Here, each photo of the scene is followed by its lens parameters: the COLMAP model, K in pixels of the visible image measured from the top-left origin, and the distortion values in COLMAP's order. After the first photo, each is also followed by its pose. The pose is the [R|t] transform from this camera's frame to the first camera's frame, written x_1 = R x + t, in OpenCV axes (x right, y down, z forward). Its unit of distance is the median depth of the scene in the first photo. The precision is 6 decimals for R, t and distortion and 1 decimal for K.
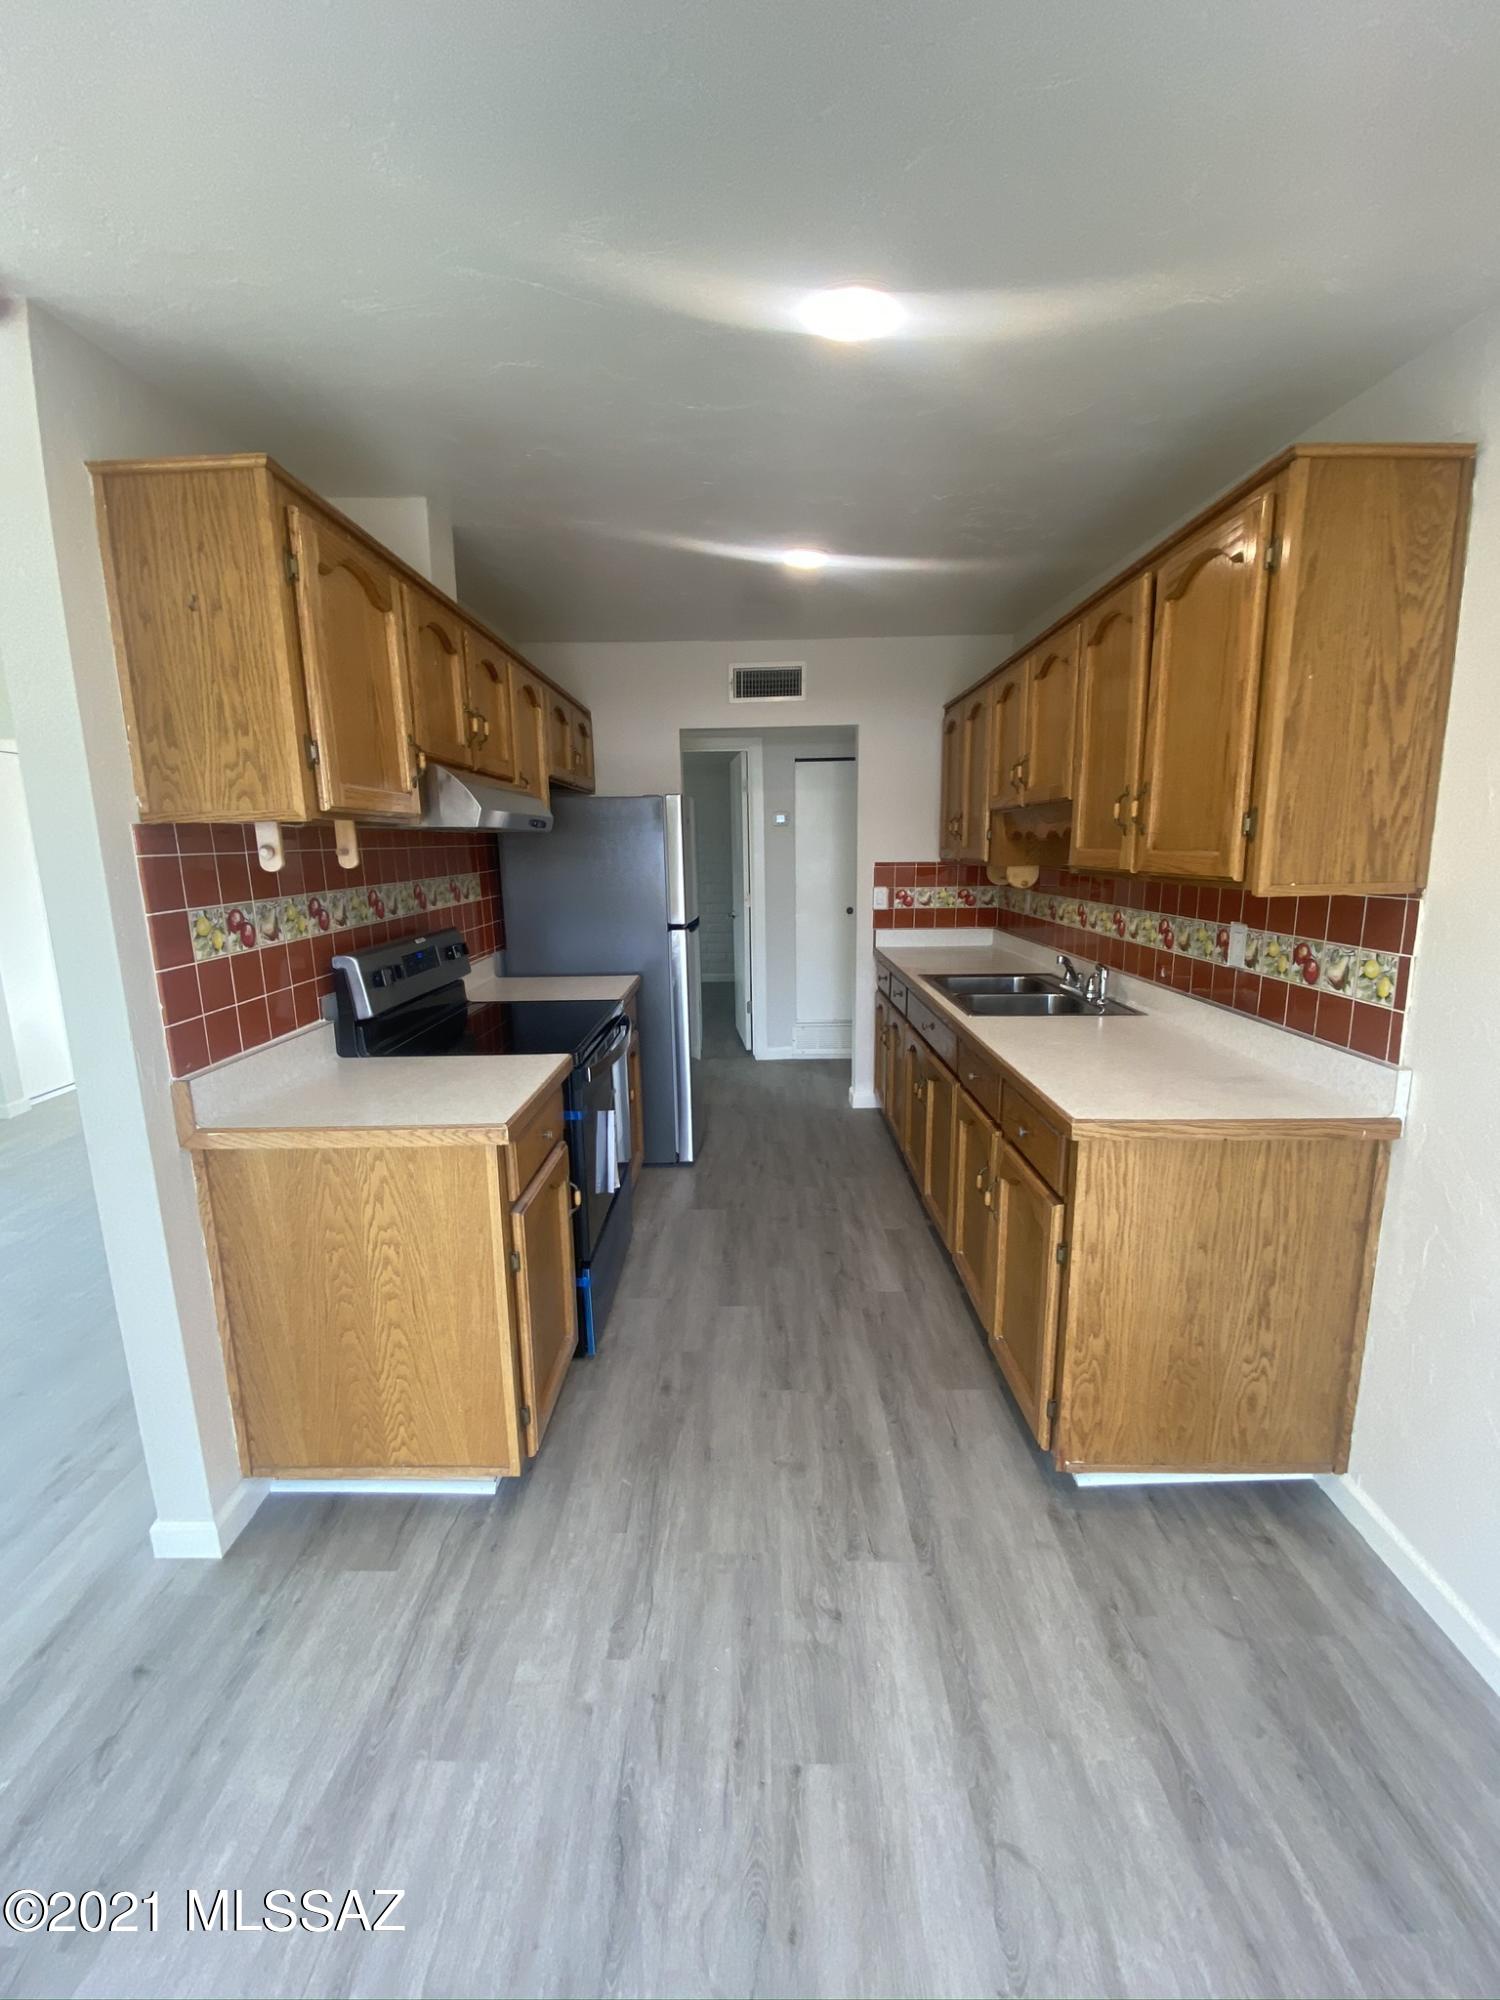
lens RADIAL K [[812.5, 0, 743.8], [0, 812.5, 1001.0], [0, 0, 1]] dist [0.014299, -0.018352]
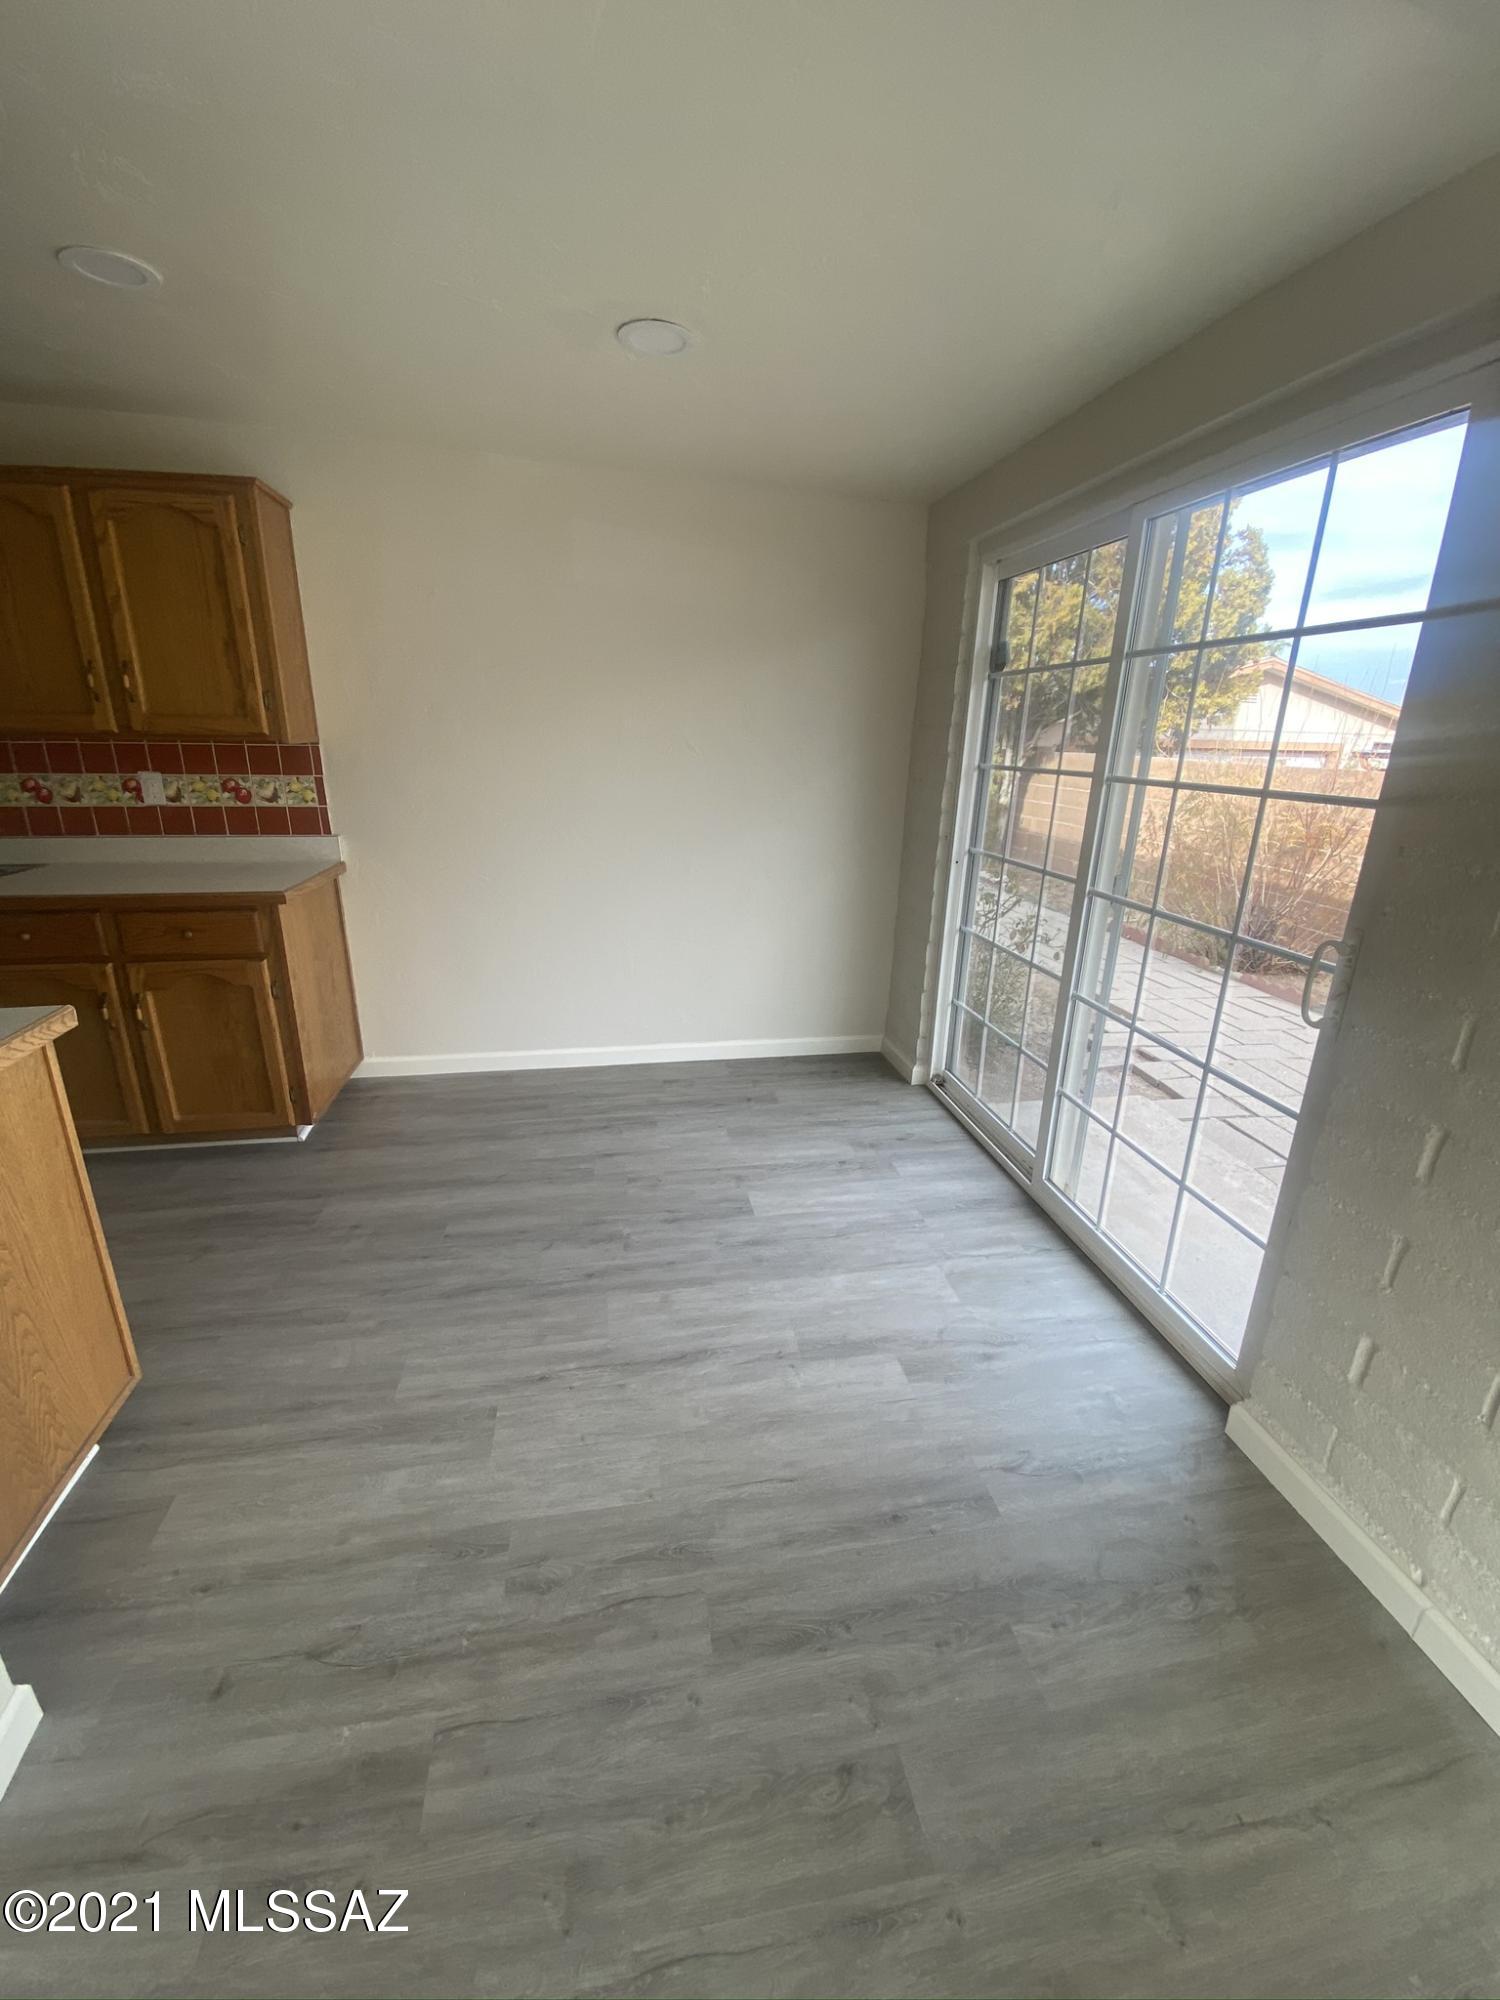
lens RADIAL K [[812.5, 0, 743.8], [0, 812.5, 1001.0], [0, 0, 1]] dist [0.014299, -0.018352]
pose [[-0.184672, -0.295372, 0.937364, -1.009843], [0.168472, 0.930137, 0.326286, -0.015331], [-0.968253, 0.218175, -0.122009, 0.290183]]
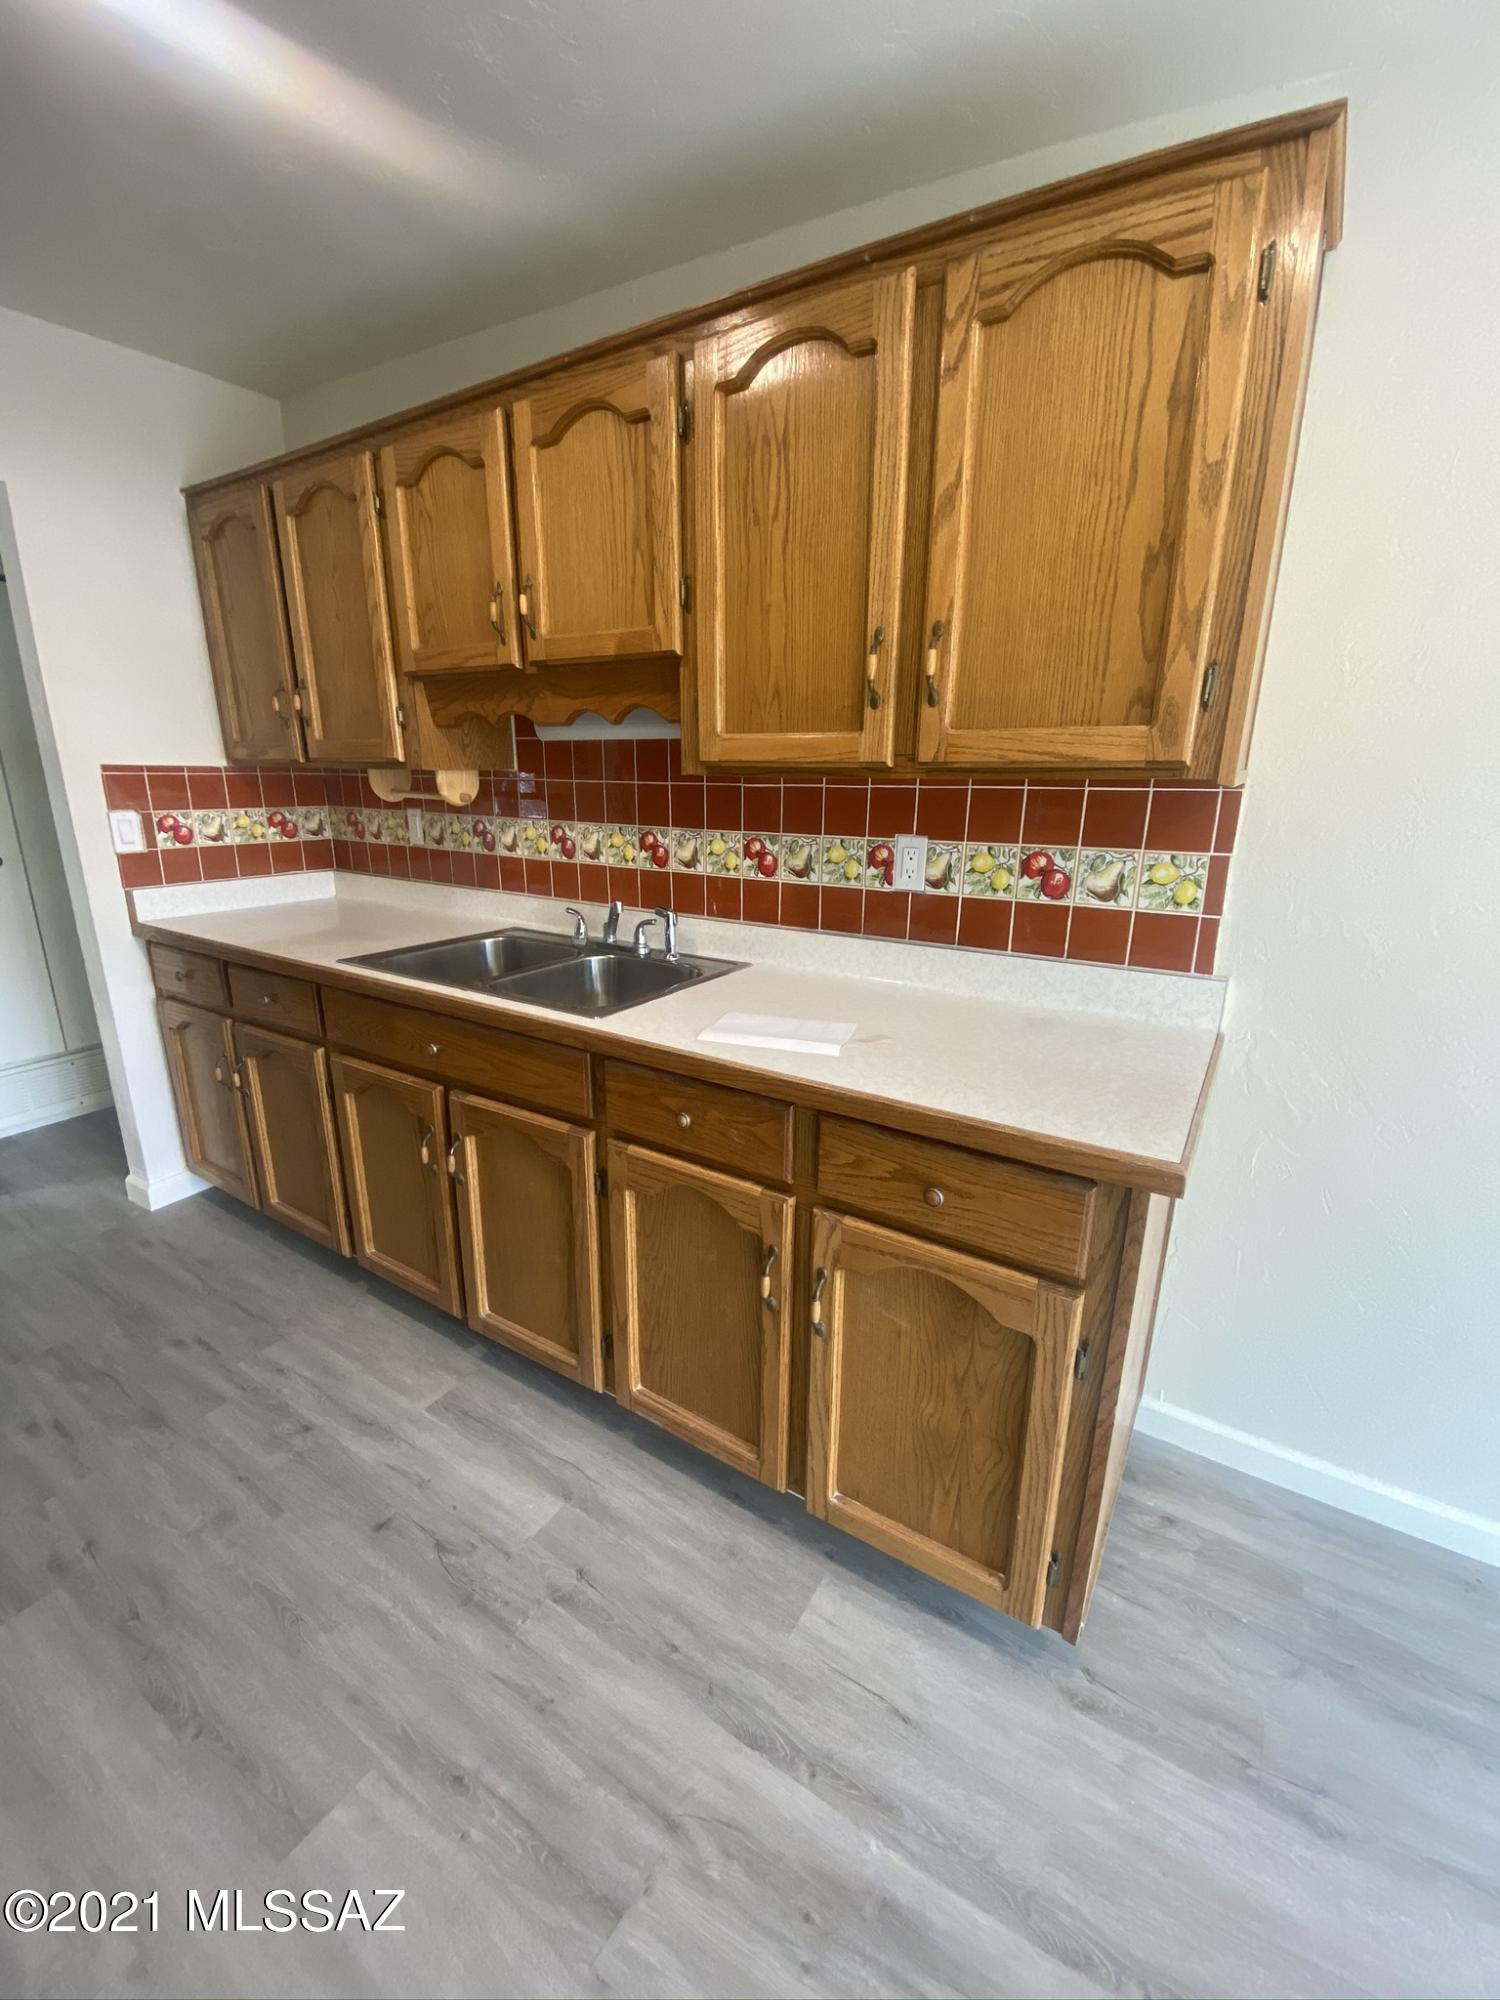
lens RADIAL K [[814.2, 0, 747.2], [0, 814.2, 1003.8], [0, 0, 1]] dist [0.061992, -0.044275]
pose [[0.527888, -0.214015, 0.821907, -0.189883], [0.144443, 0.976256, 0.161433, -0.089680], [-0.836941, 0.033500, 0.546267, 0.720420]]
